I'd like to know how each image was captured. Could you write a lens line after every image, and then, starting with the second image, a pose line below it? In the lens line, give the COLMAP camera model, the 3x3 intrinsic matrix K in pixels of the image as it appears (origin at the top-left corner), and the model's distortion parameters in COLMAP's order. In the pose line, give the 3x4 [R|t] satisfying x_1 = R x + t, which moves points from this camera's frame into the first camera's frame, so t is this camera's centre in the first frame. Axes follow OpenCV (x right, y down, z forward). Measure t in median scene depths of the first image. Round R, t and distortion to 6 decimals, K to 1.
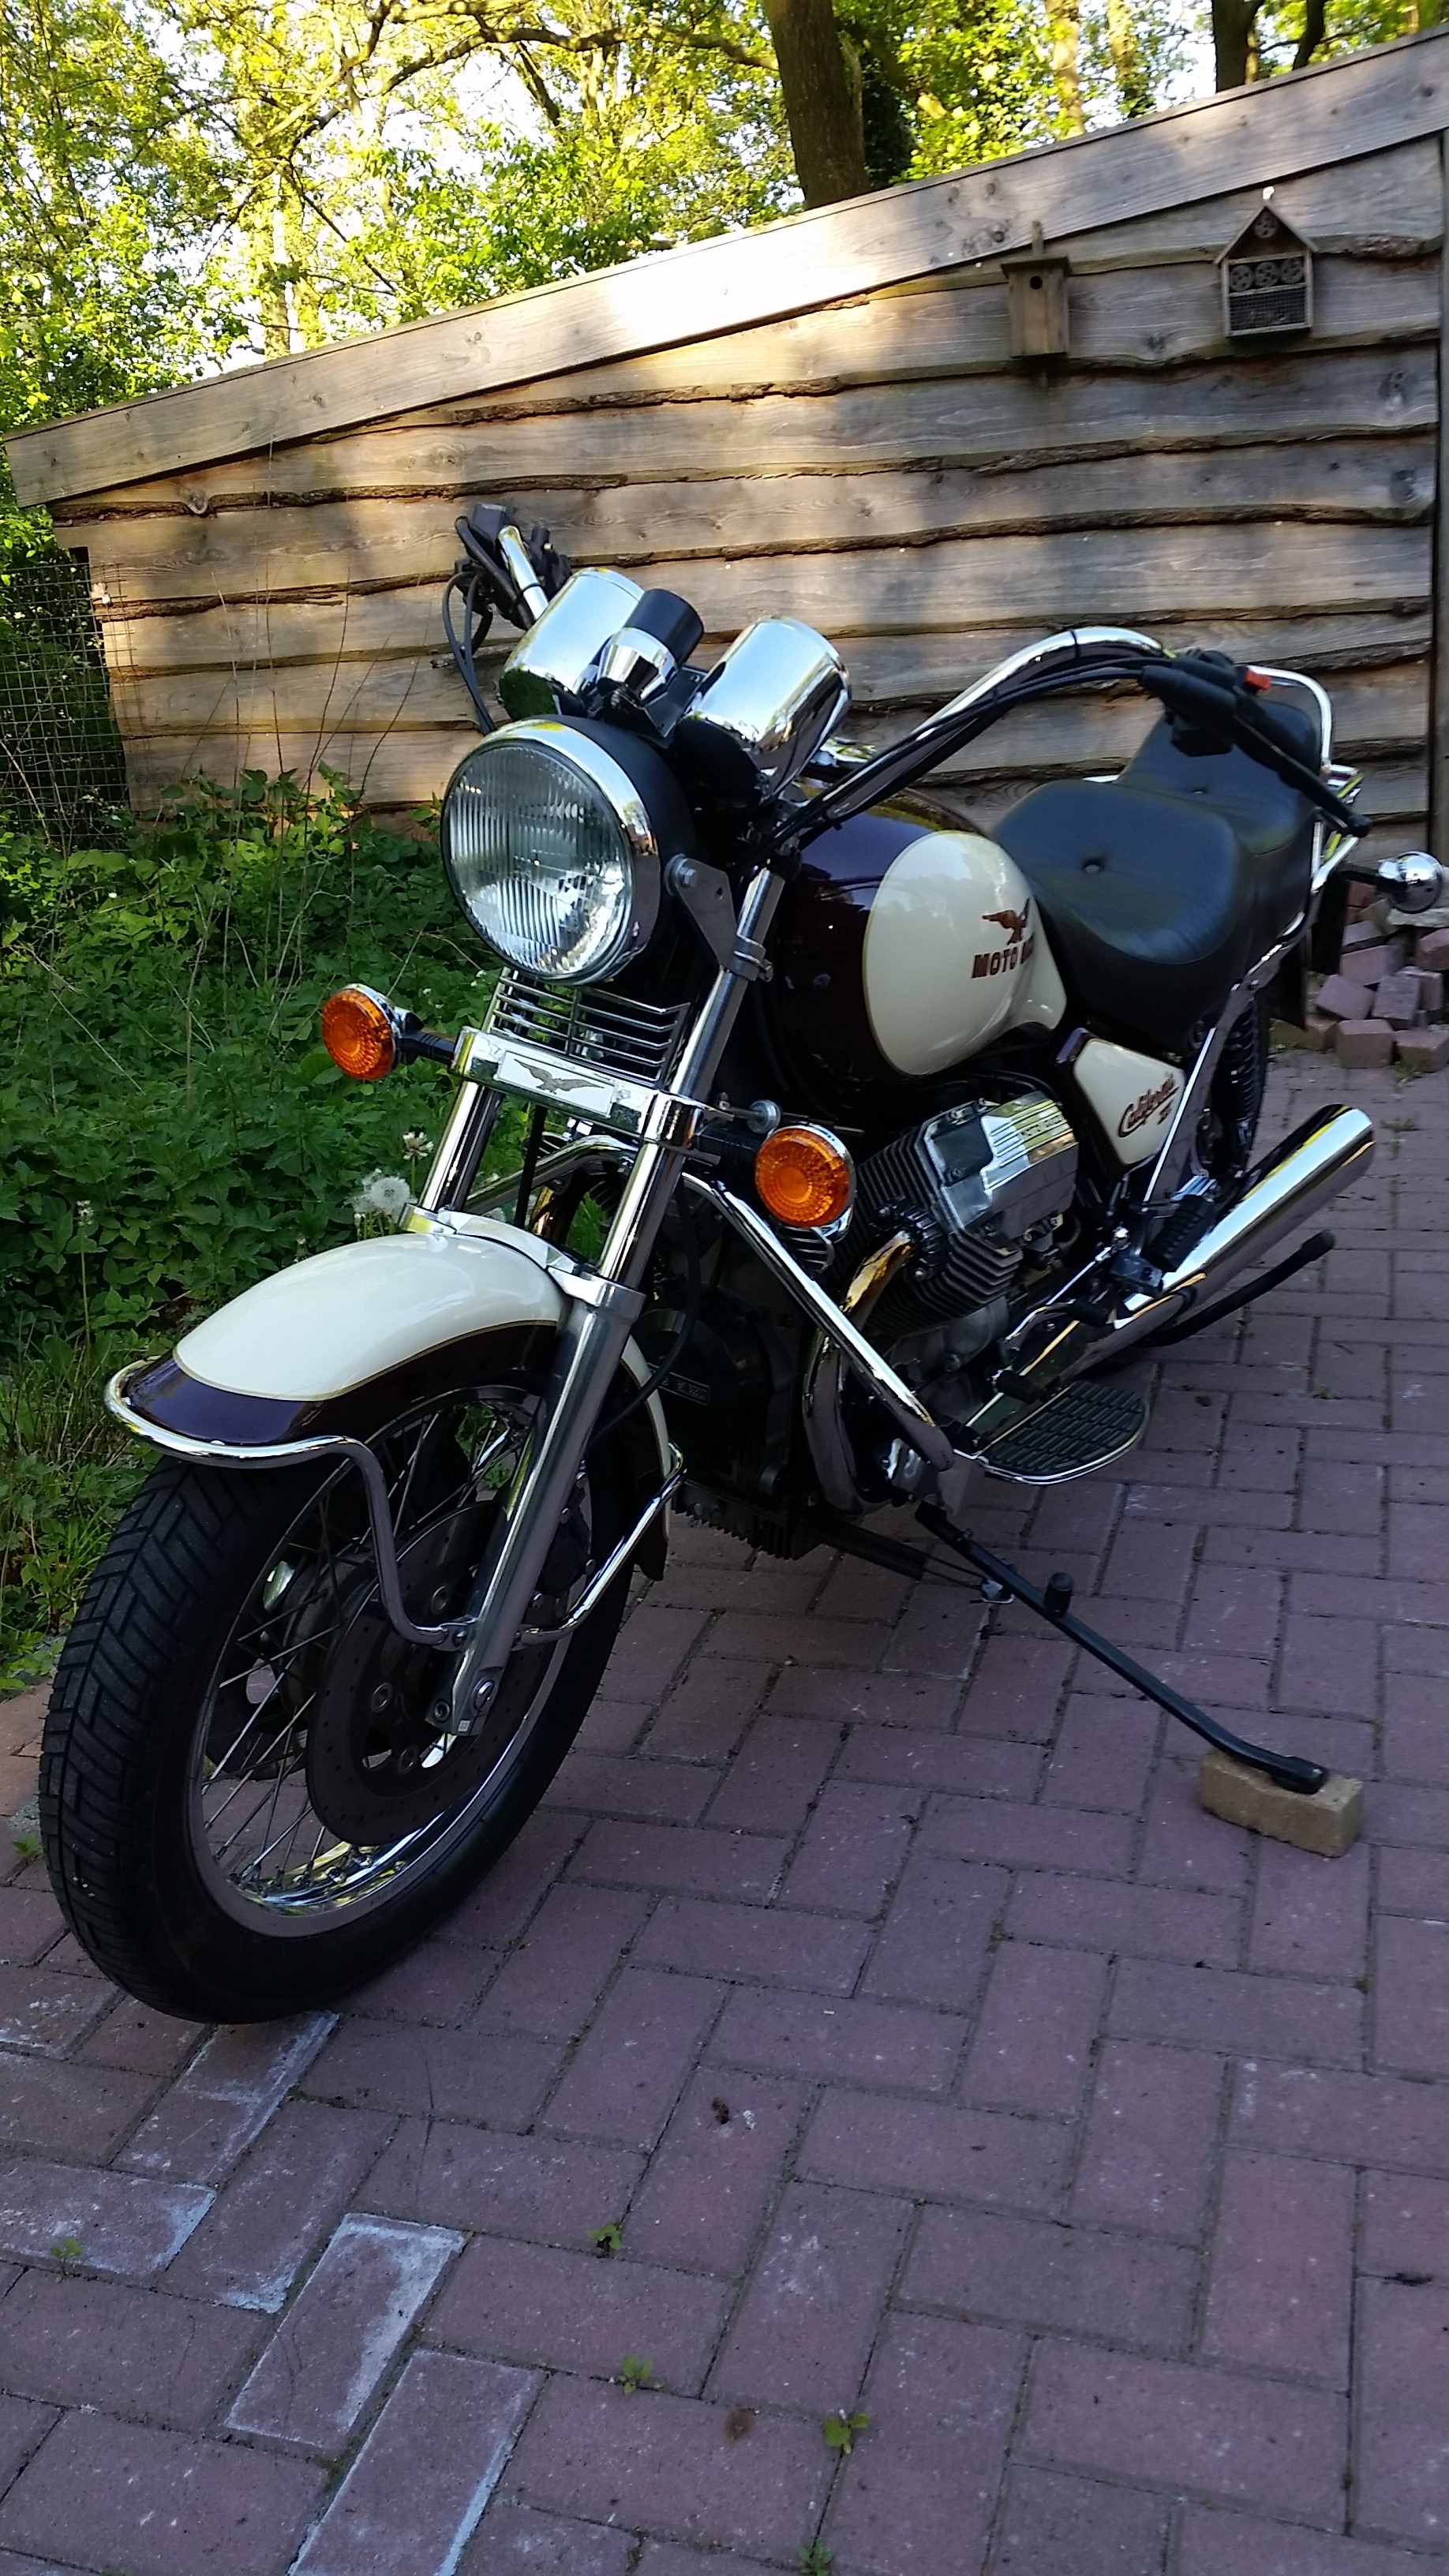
lens RADIAL K [[2086.6, 0, 724.5], [0, 2086.6, 1288.0], [0, 0, 1]] dist [0.108837, -0.210256]
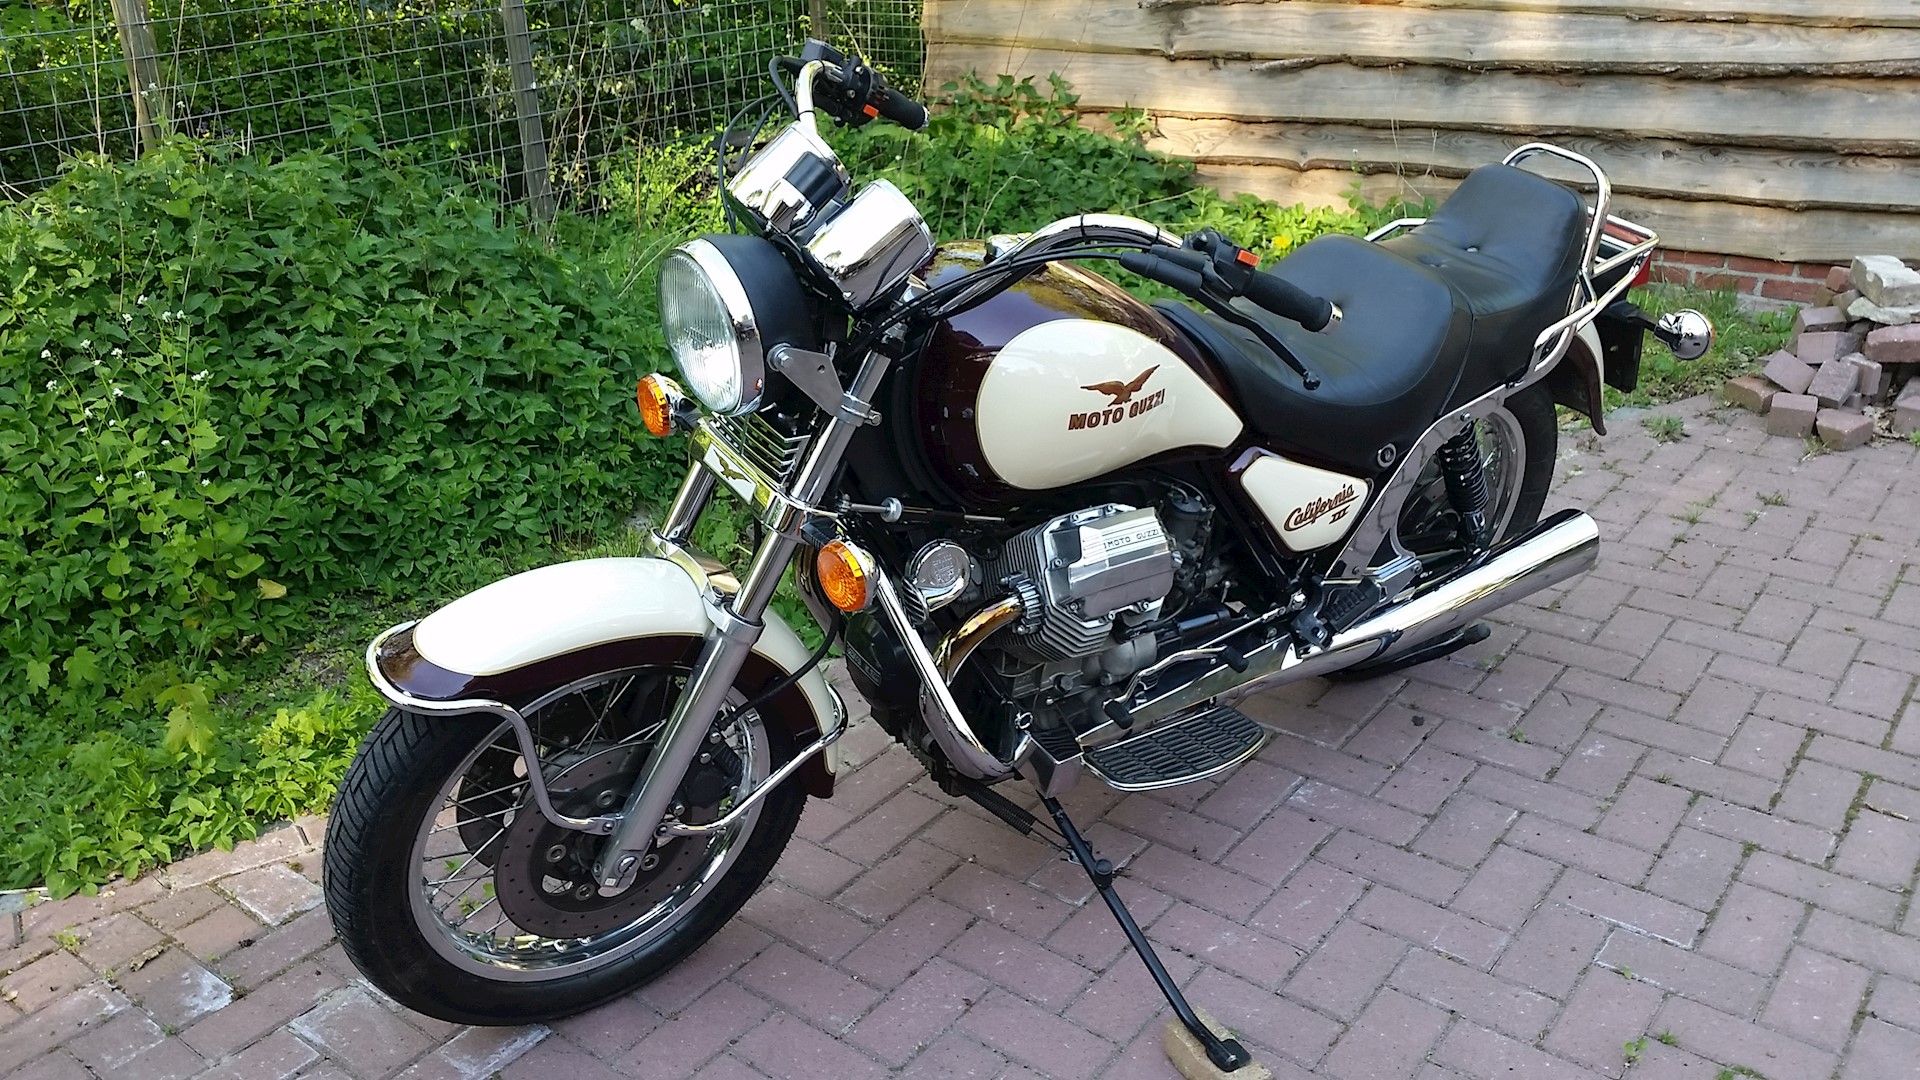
lens RADIAL K [[1572.1, 0, 928.8], [0, 1572.1, 542.1], [0, 0, 1]] dist [0.093660, -0.196650]
pose [[0.928589, 0.177764, -0.325764, 0.281217], [-0.149051, 0.982547, 0.111290, -0.131023], [0.339862, -0.054788, 0.938878, 0.007533]]
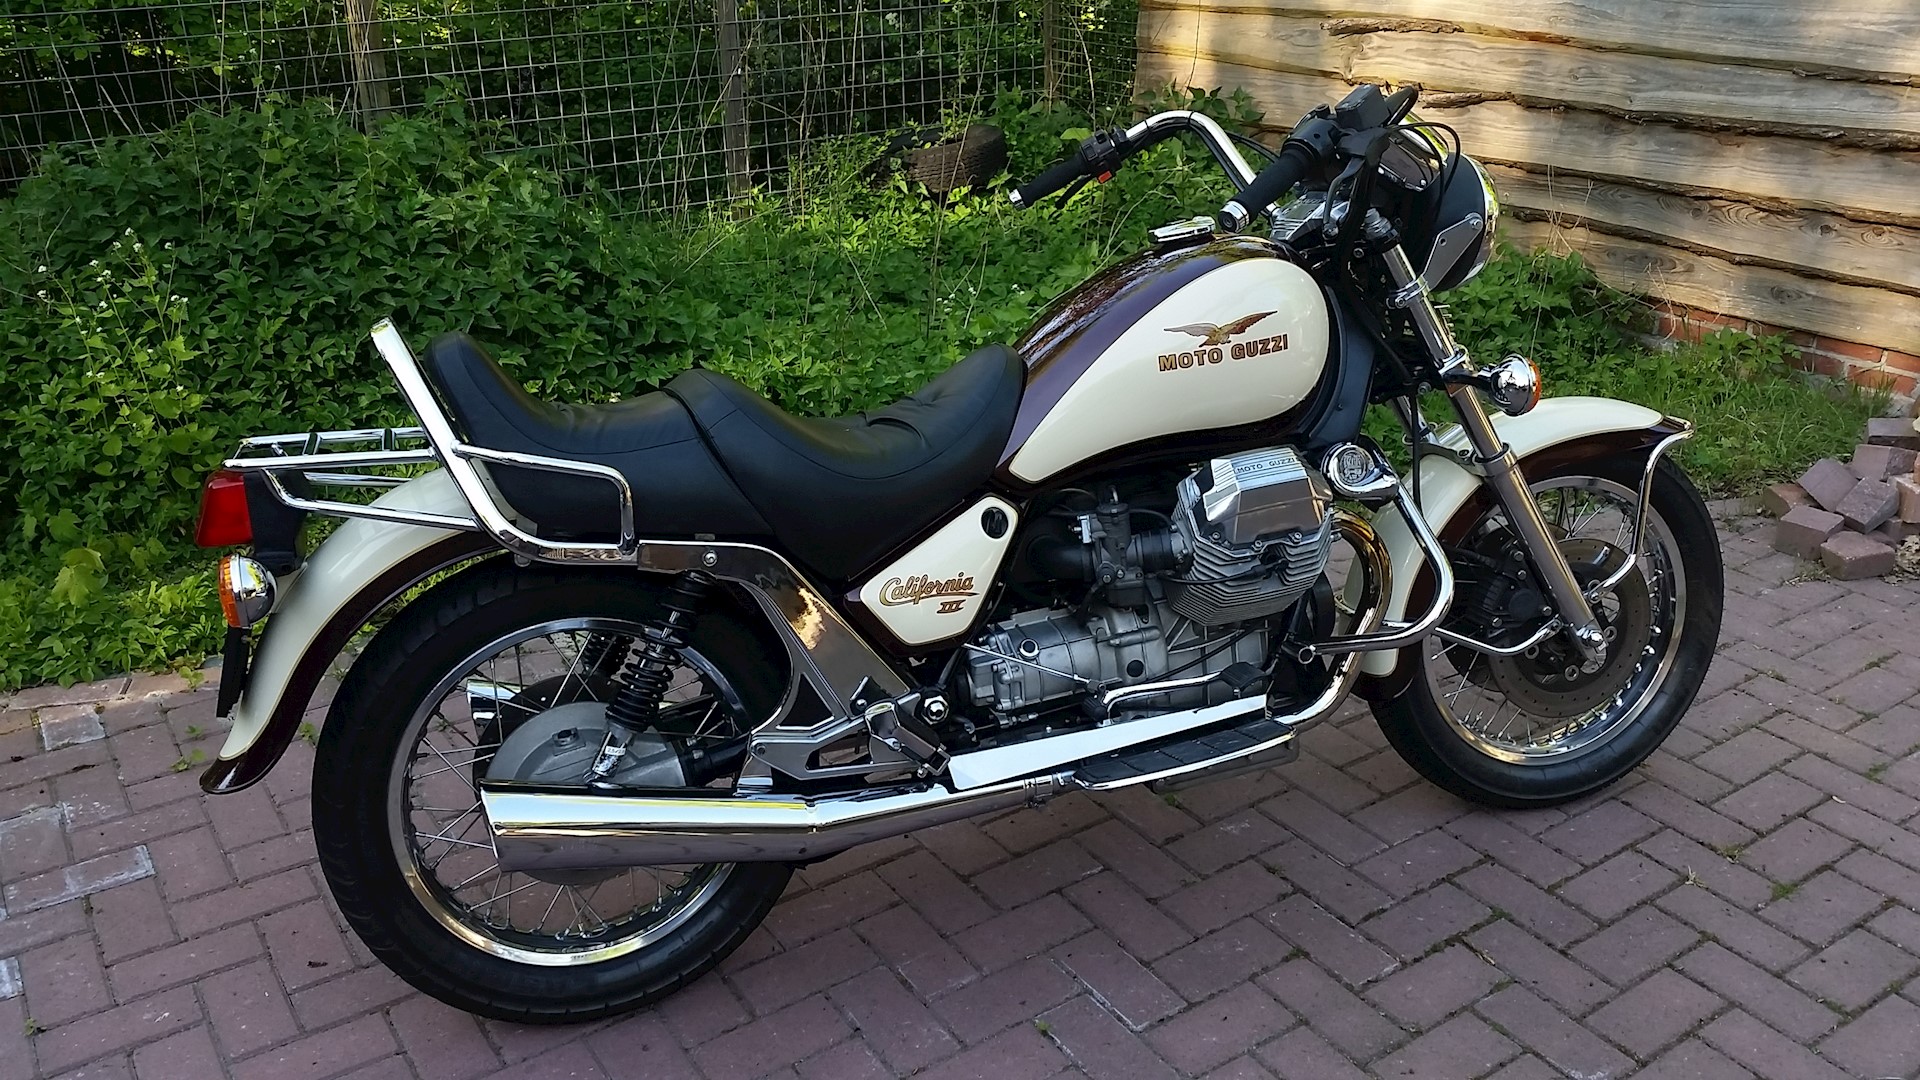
lens RADIAL K [[1572.1, 0, 928.8], [0, 1572.1, 542.1], [0, 0, 1]] dist [0.093660, -0.196650]
pose [[0.766931, 0.307348, -0.563342, 0.735569], [-0.253027, 0.951559, 0.174682, -0.247388], [0.589741, 0.008572, 0.807547, 0.195176]]
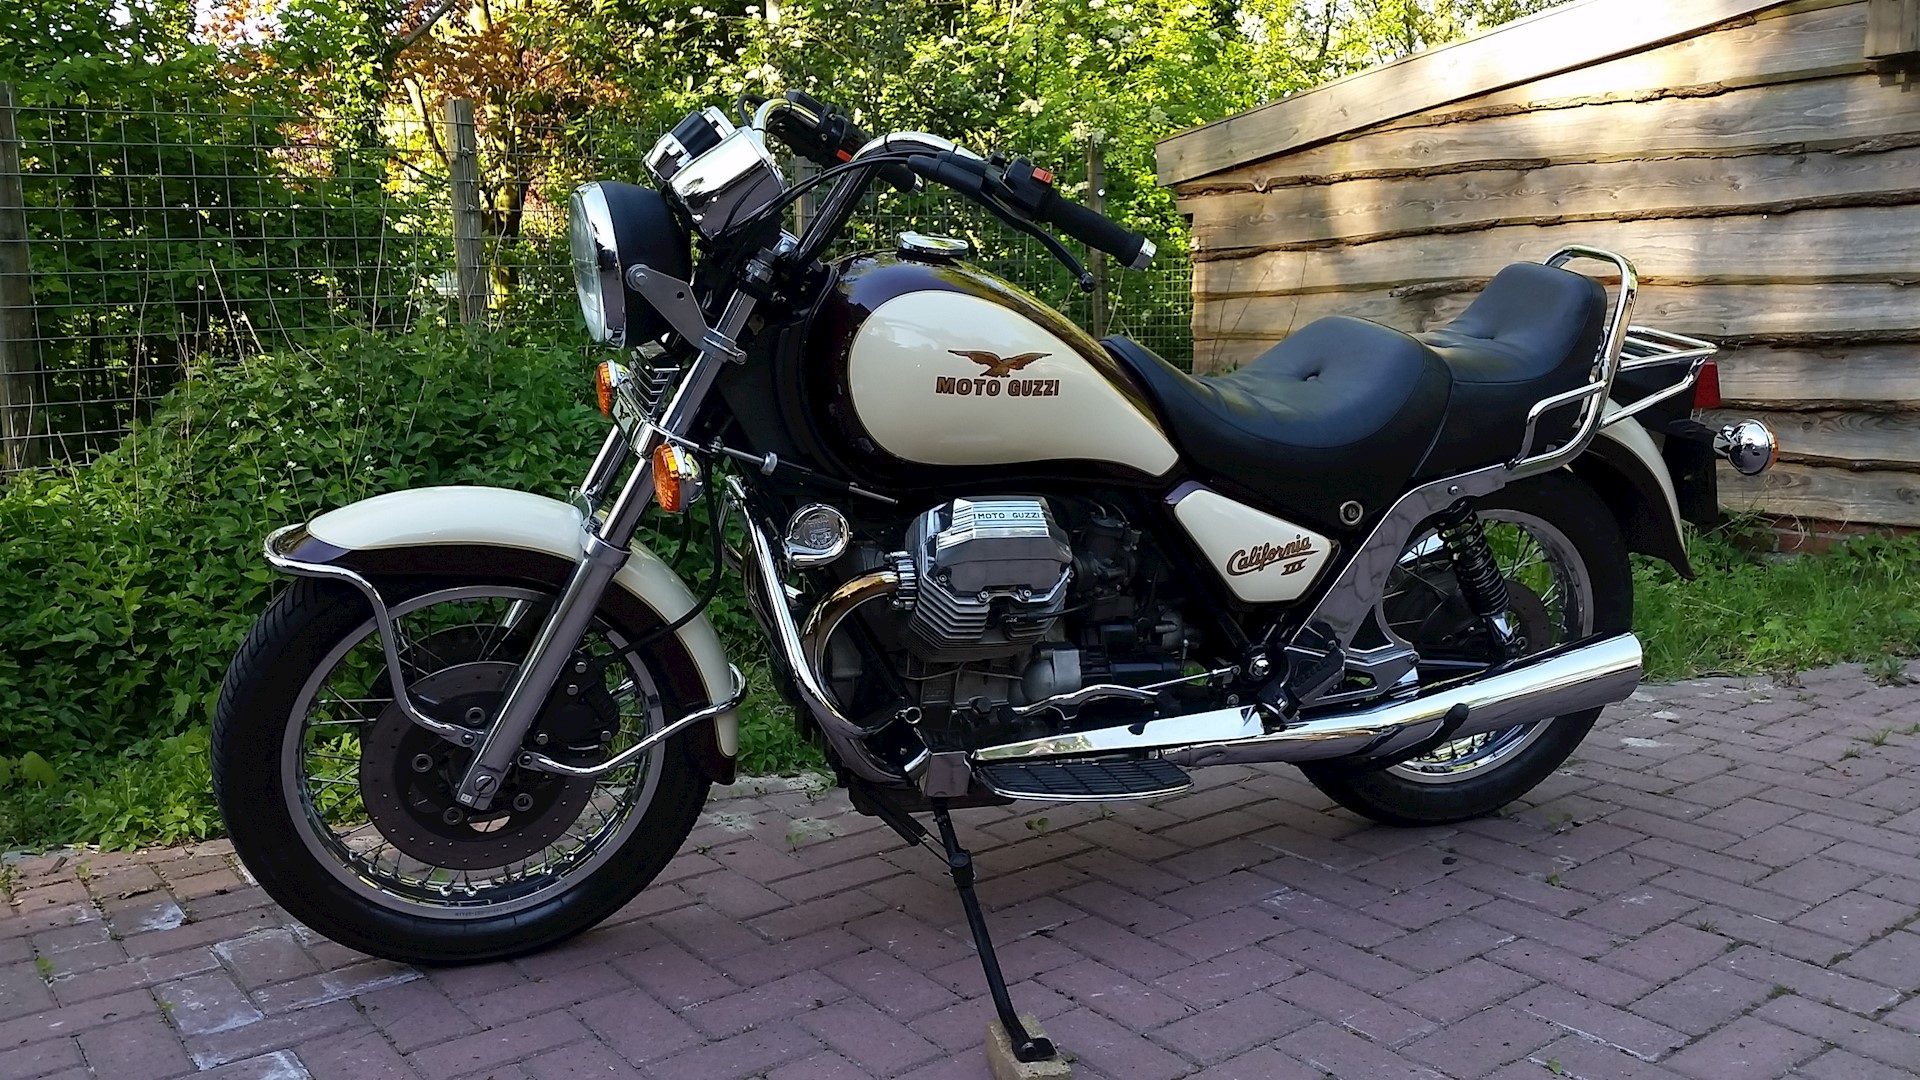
lens RADIAL K [[1572.1, 0, 928.8], [0, 1572.1, 542.1], [0, 0, 1]] dist [0.093660, -0.196650]
pose [[0.798790, 0.138807, -0.585378, 0.551821], [-0.232638, 0.968594, -0.087776, 0.031320], [0.554810, 0.206296, 0.805995, 0.127330]]
